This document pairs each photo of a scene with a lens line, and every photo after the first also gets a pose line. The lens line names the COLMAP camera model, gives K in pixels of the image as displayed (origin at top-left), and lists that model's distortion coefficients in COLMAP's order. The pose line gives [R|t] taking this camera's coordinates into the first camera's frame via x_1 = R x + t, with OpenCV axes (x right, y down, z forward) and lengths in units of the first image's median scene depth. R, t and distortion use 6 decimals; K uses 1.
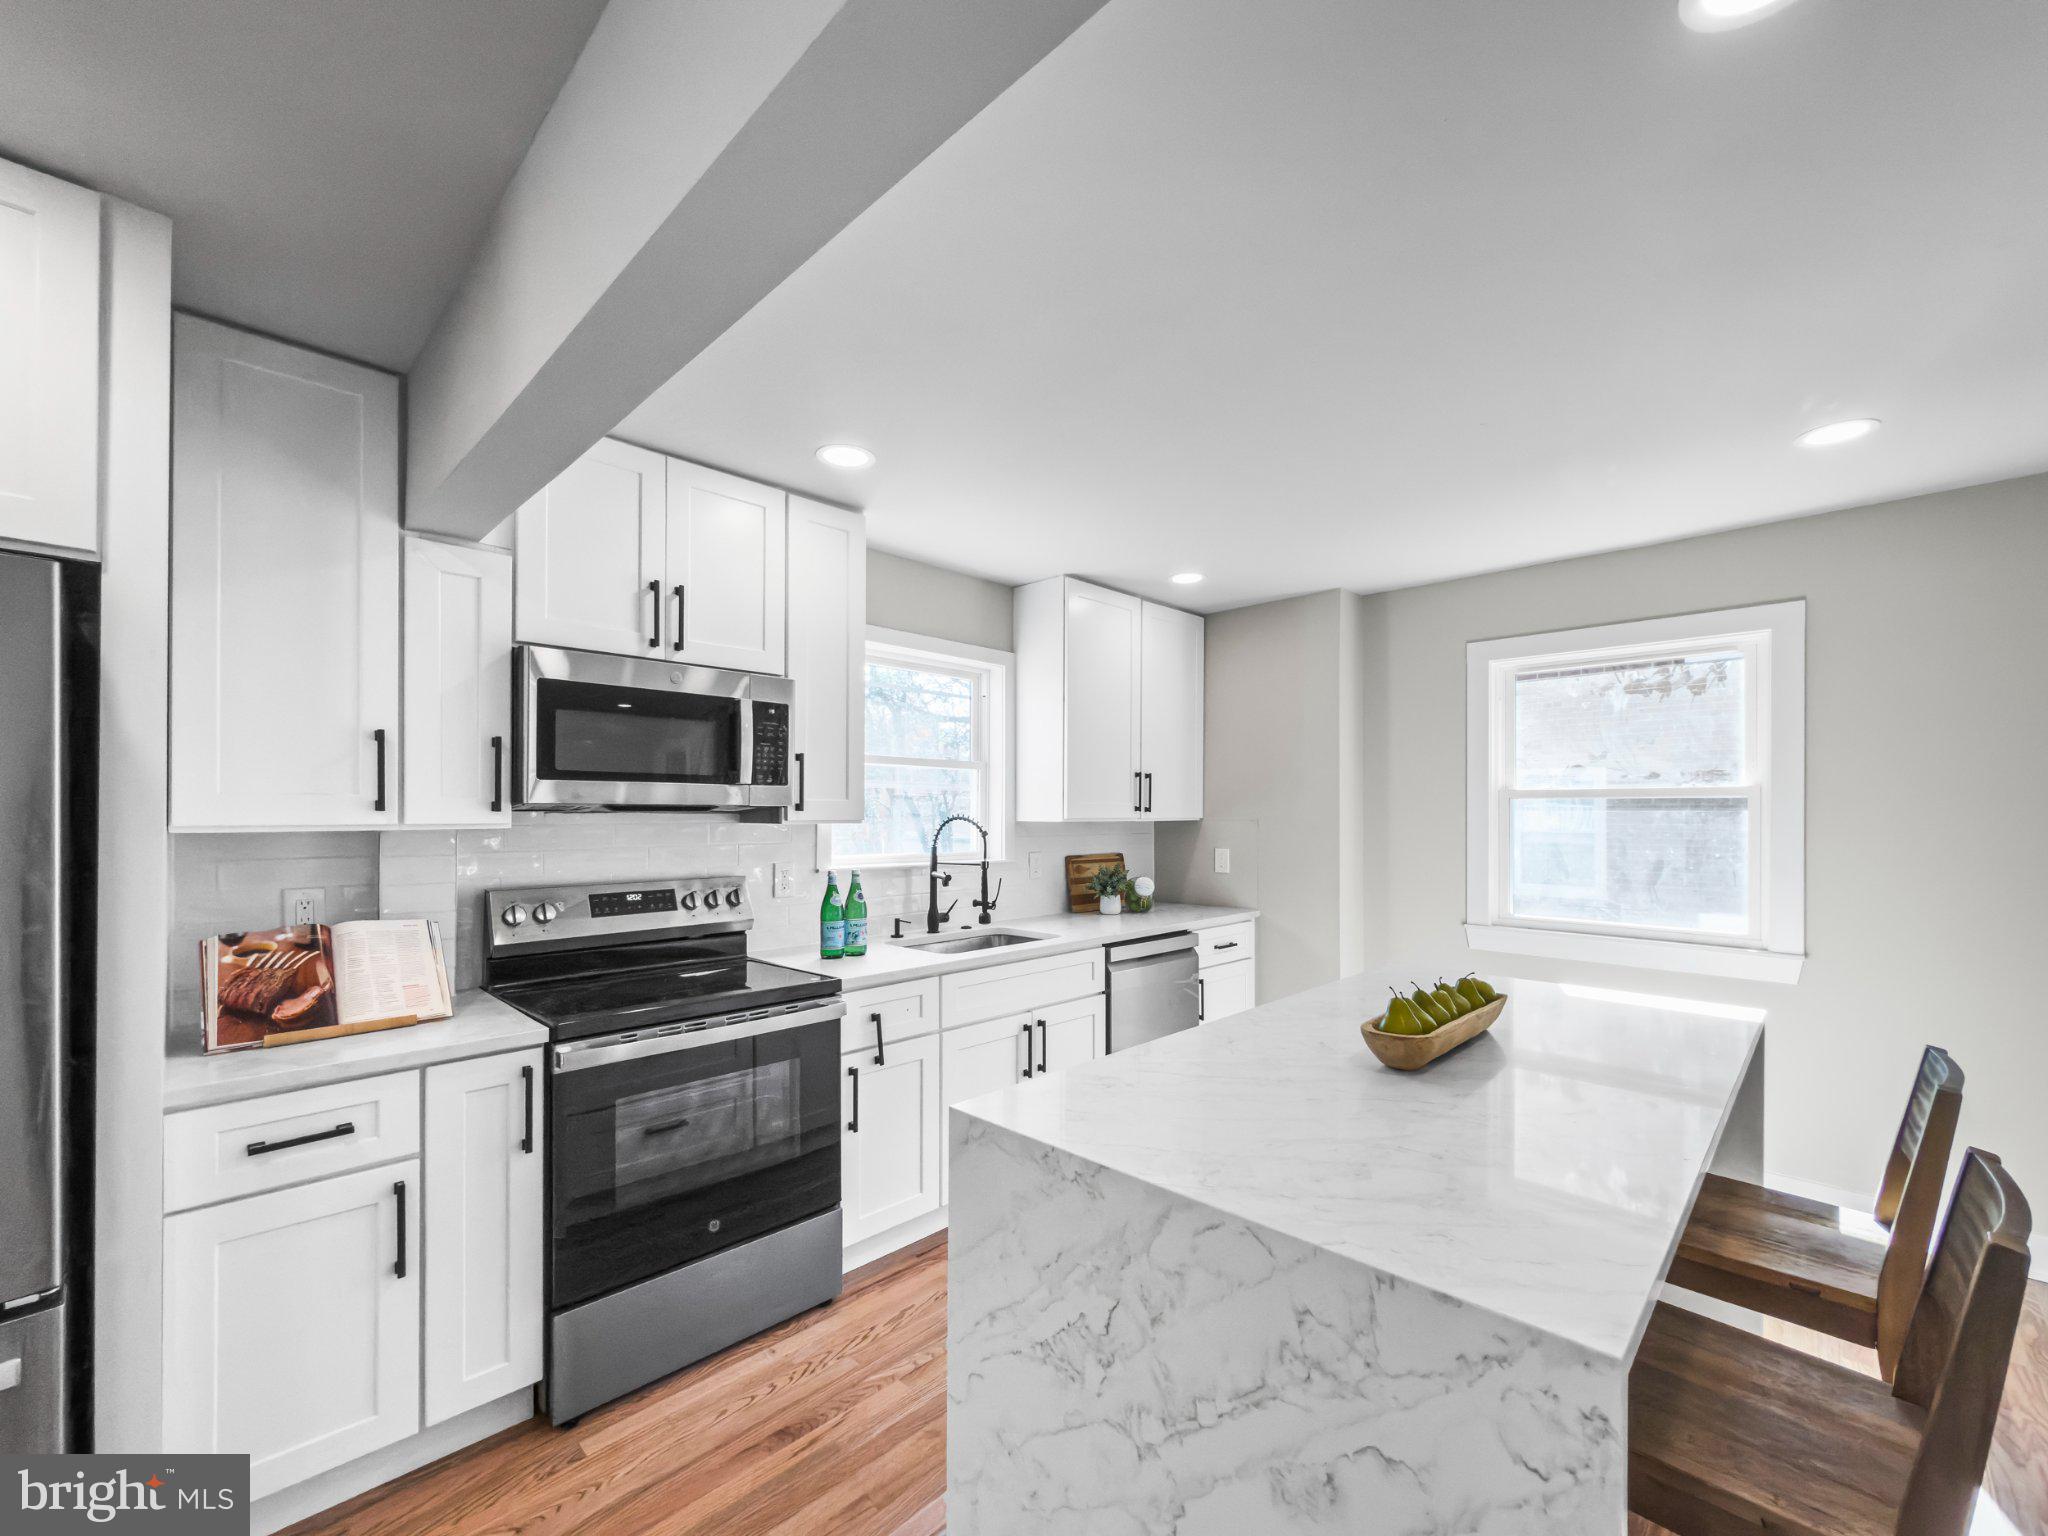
lens RADIAL K [[832.8, 0, 1013.5], [0, 832.8, 813.9], [0, 0, 1]] dist [-0.001811, 0.000811]
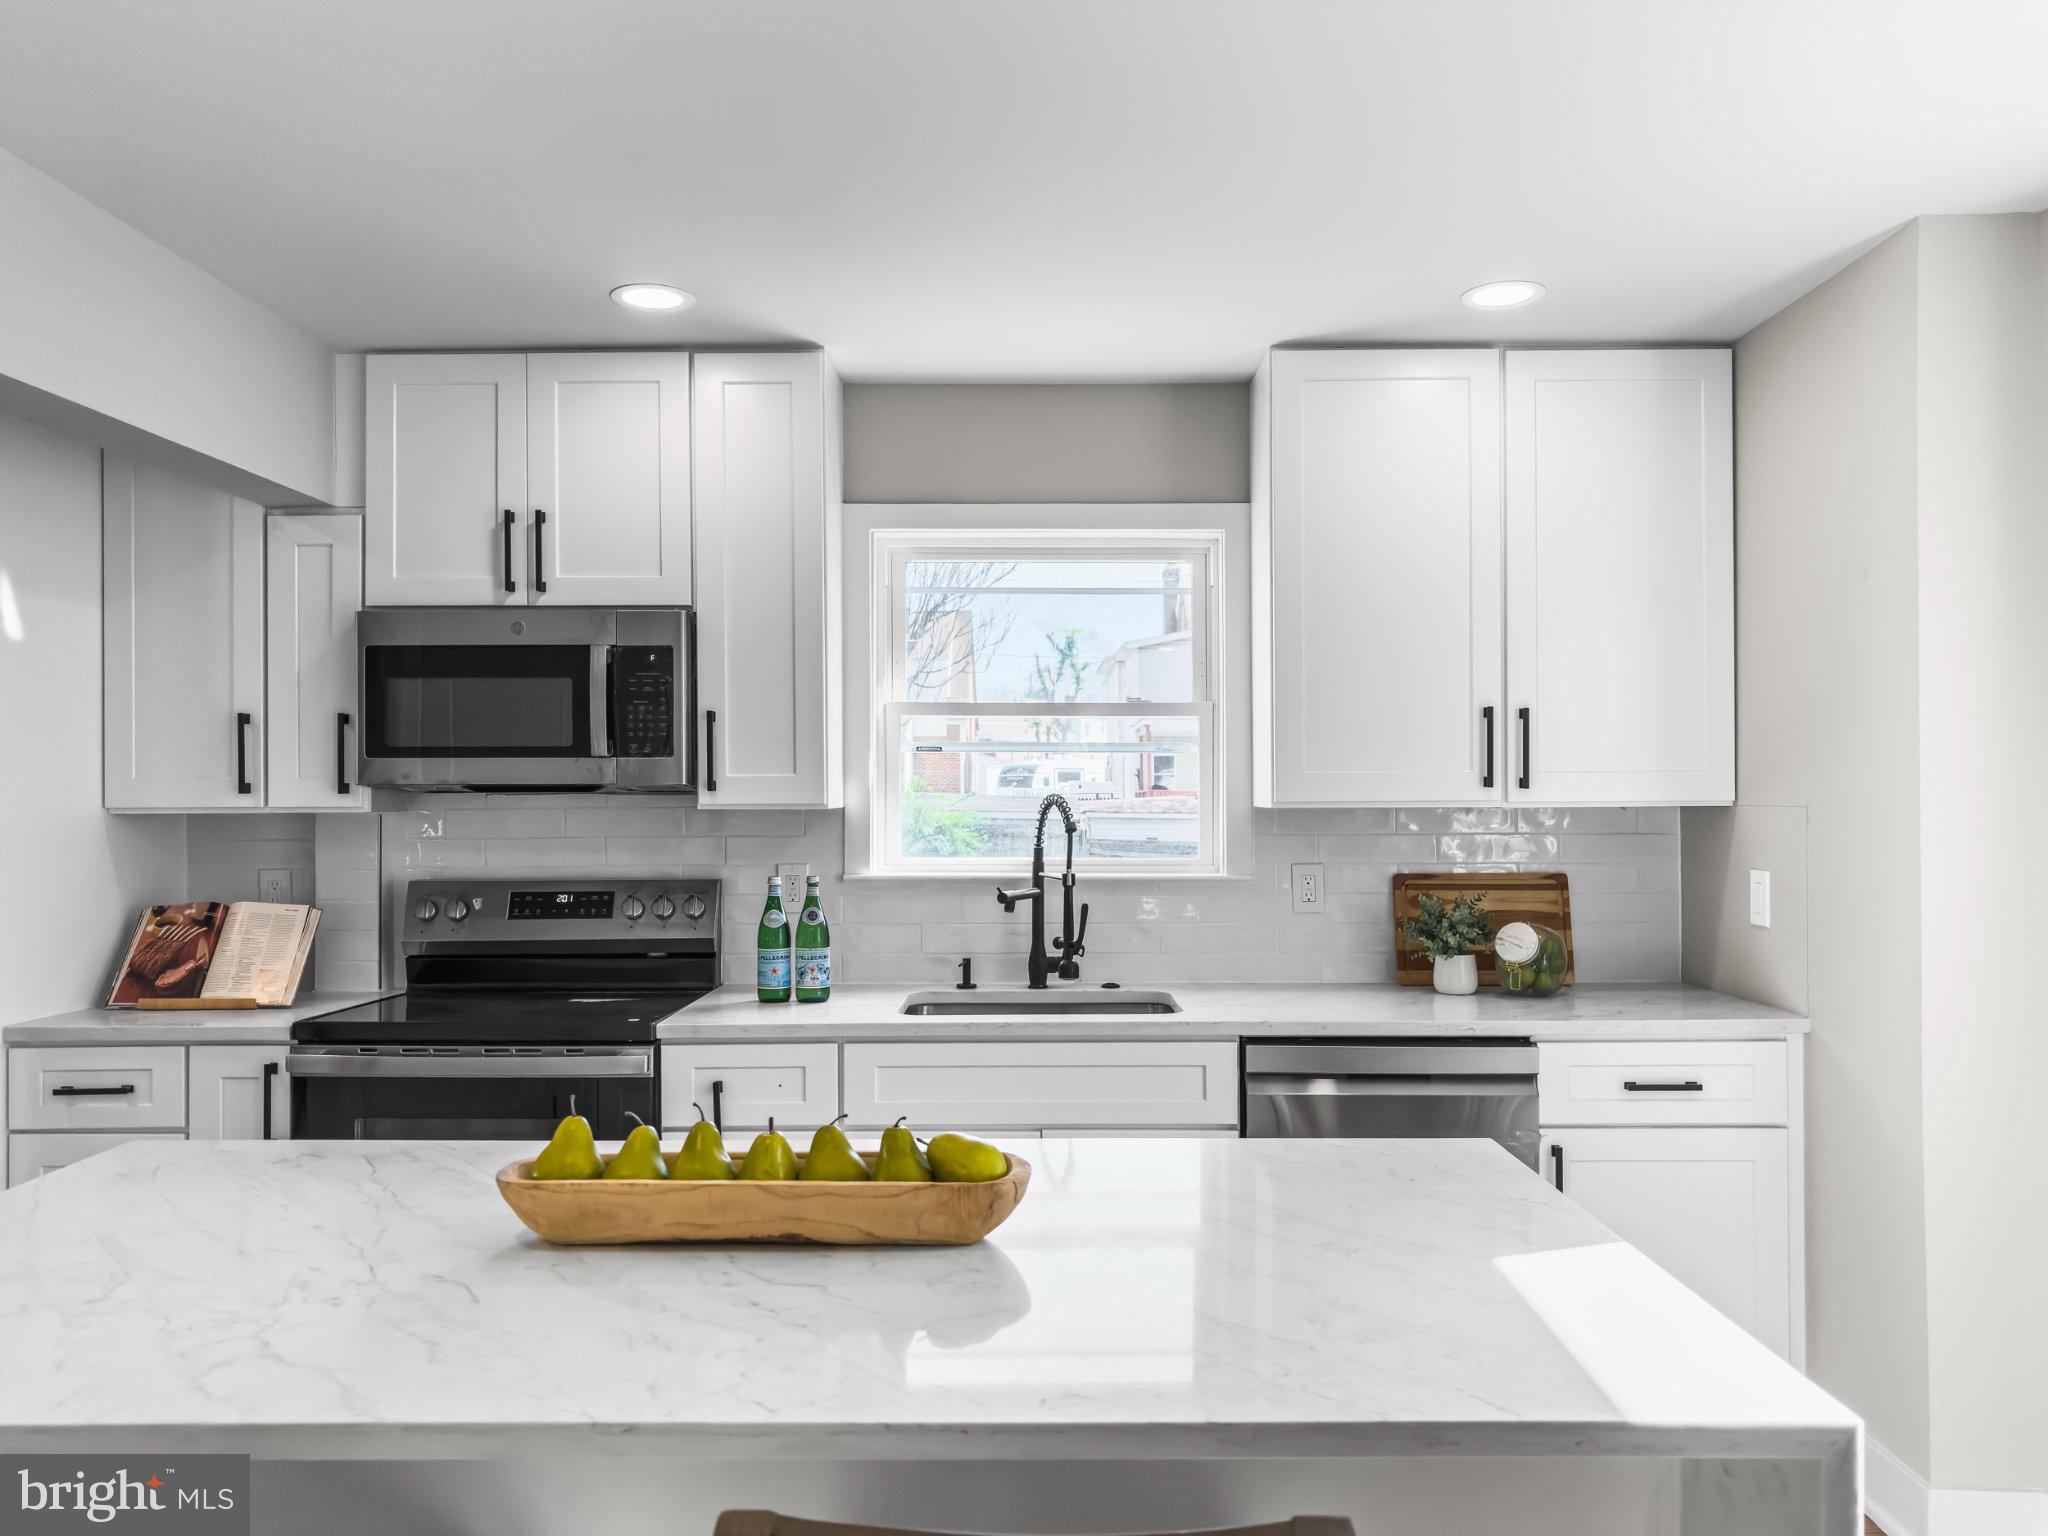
lens RADIAL K [[1459.8, 0, 1037.2], [0, 1459.8, 796.2], [0, 0, 1]] dist [-0.005009, -0.005540]
pose [[0.709365, -0.005663, -0.704819, 0.901242], [0.004011, 0.999984, -0.003997, 0.008372], [0.704830, 0.000008, 0.709376, 0.328707]]
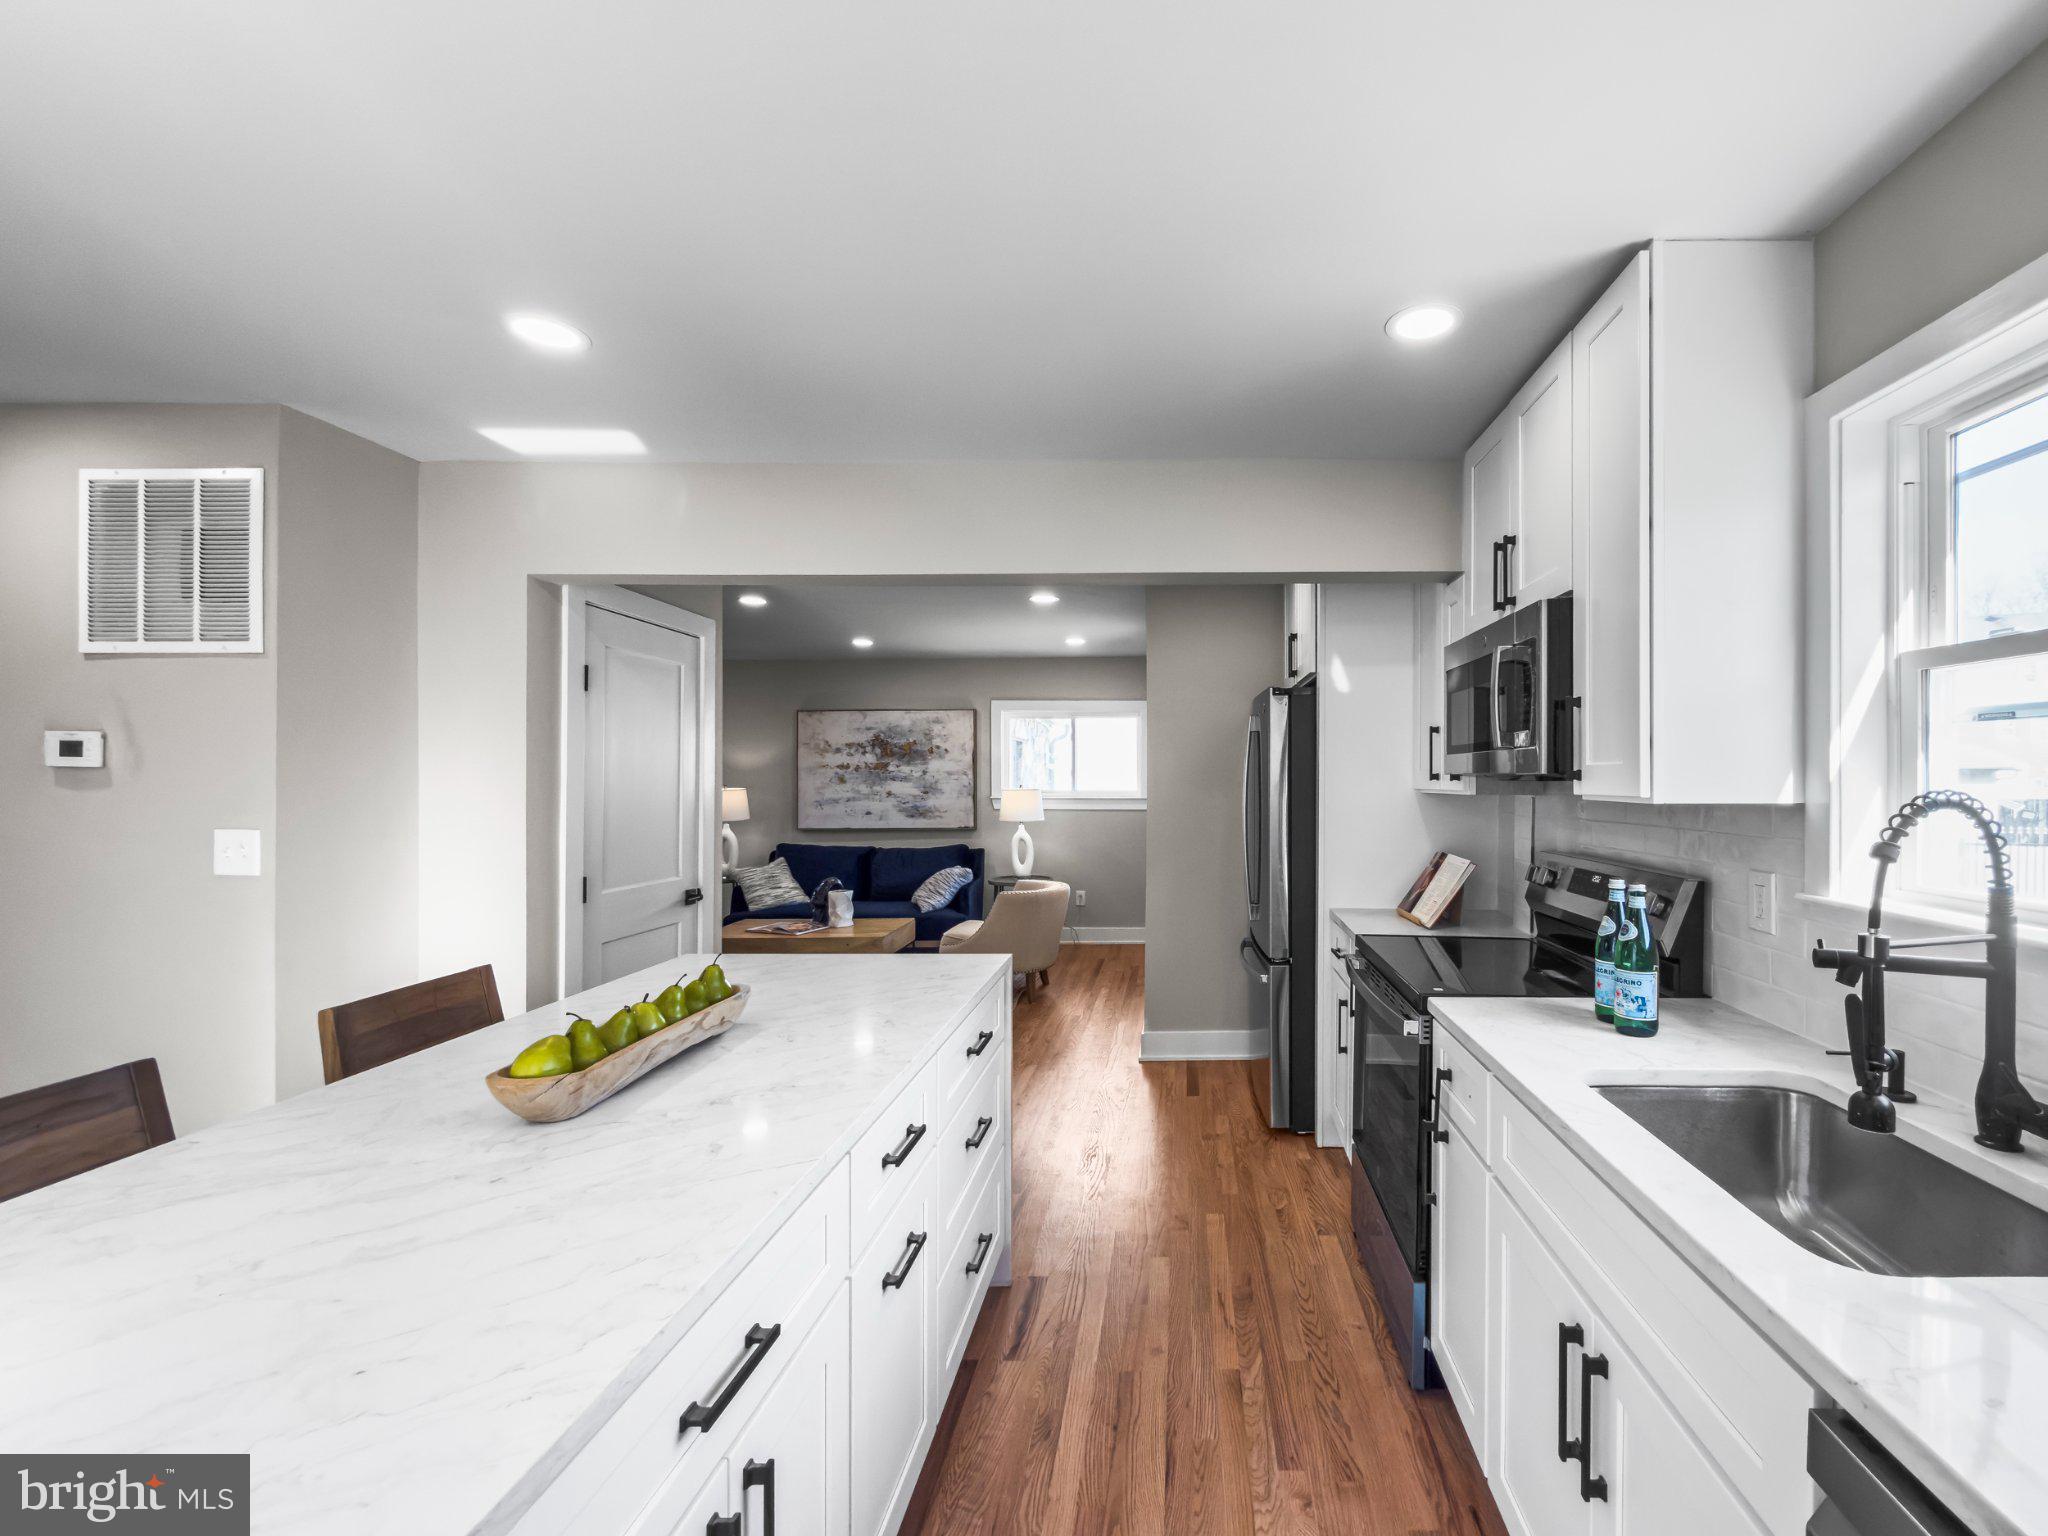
lens RADIAL K [[862.4, 0, 1124.1], [0, 862.4, 783.0], [0, 0, 1]] dist [0.009159, 0.000187]
pose [[-0.713071, 0.000180, -0.701092, 0.559884], [-0.006244, 0.999959, 0.006608, -0.004768], [0.701064, 0.009090, -0.713040, 1.342206]]
